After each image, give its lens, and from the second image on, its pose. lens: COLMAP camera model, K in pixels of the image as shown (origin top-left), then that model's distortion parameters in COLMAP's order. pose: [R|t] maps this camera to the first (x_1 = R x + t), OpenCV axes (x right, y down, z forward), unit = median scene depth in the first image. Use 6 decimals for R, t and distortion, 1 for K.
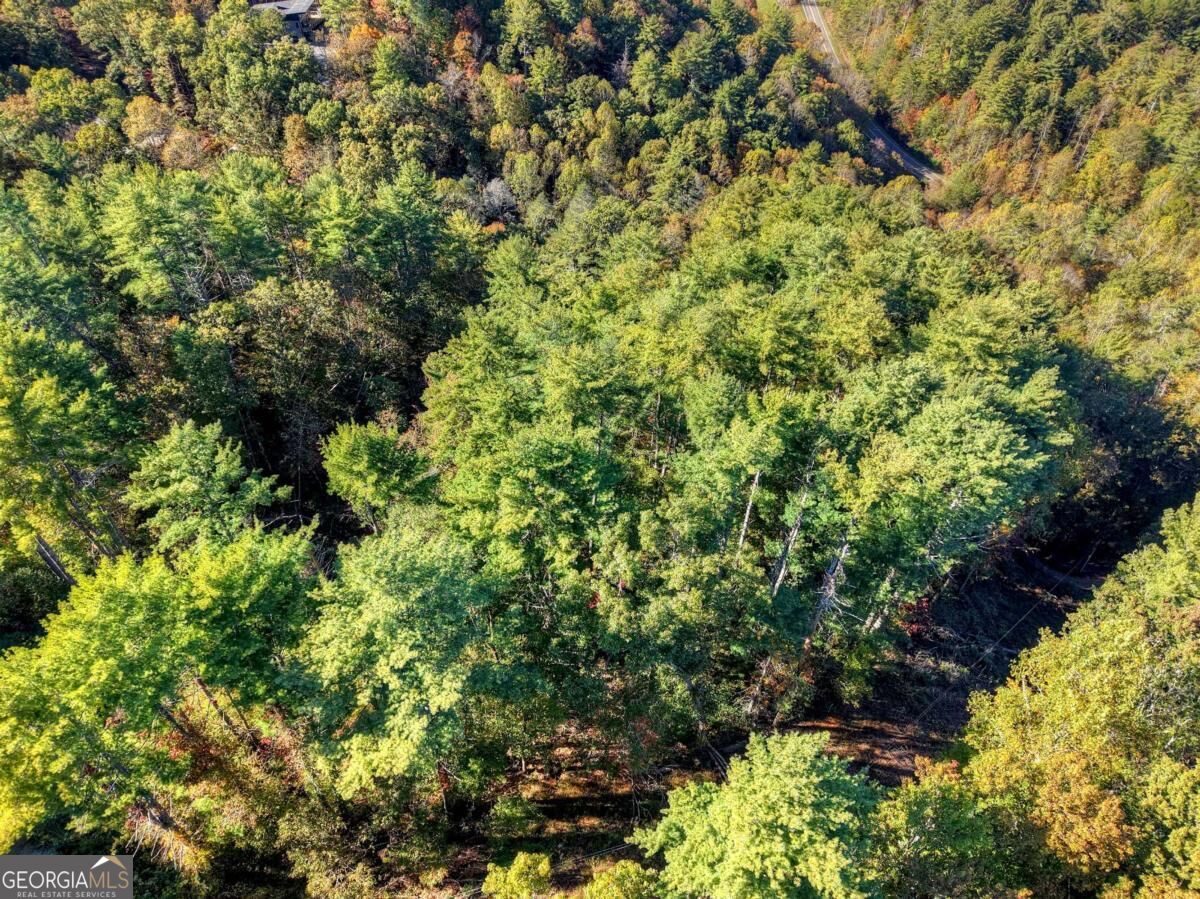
lens RADIAL K [[825.1, 0, 598.0], [0, 825.1, 450.0], [0, 0, 1]] dist [0.011489, -0.003486]
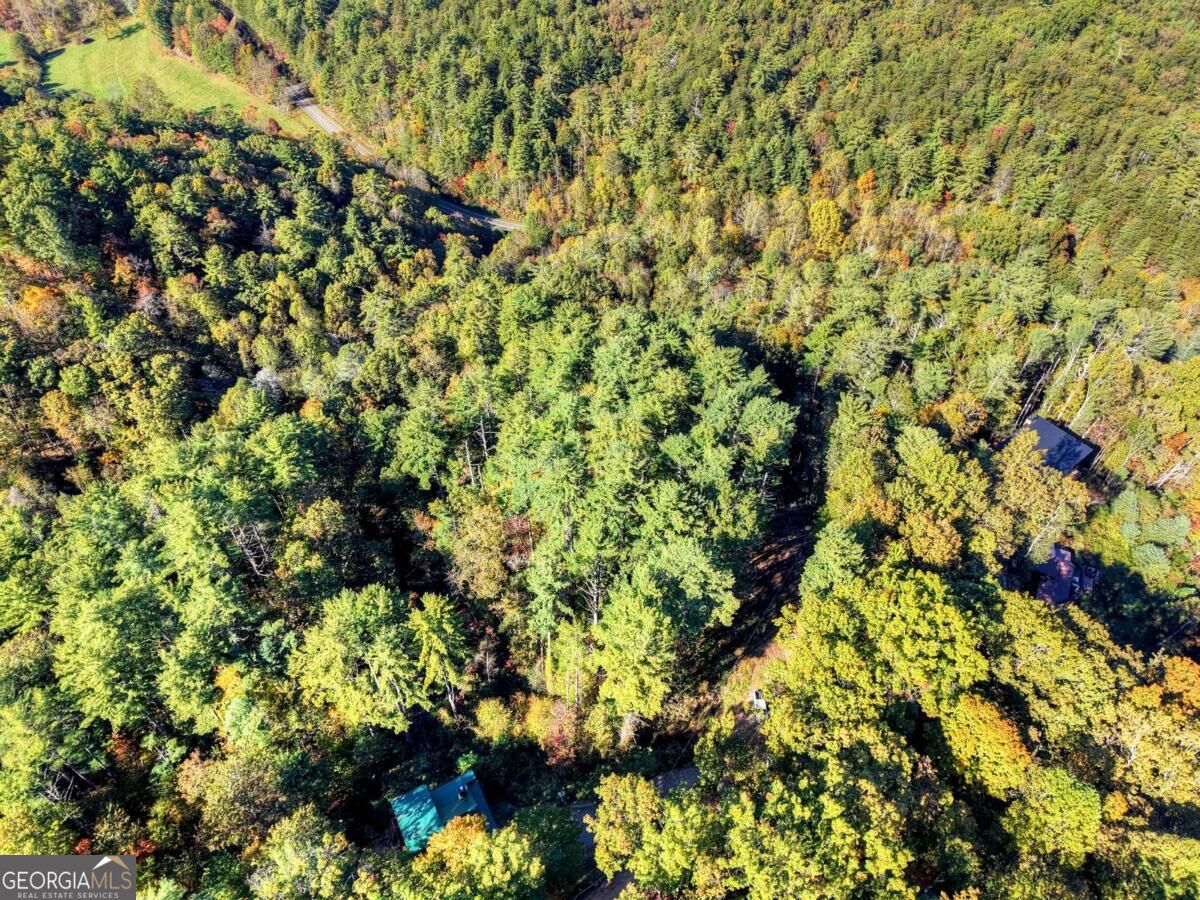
lens RADIAL K [[825.1, 0, 602.2], [0, 825.1, 450.4], [0, 0, 1]] dist [0.011489, -0.003486]
pose [[0.768991, -0.455319, 0.448706, -0.268610], [0.456826, 0.882412, 0.112510, -0.104028], [-0.447172, 0.118462, 0.886569, -0.229634]]
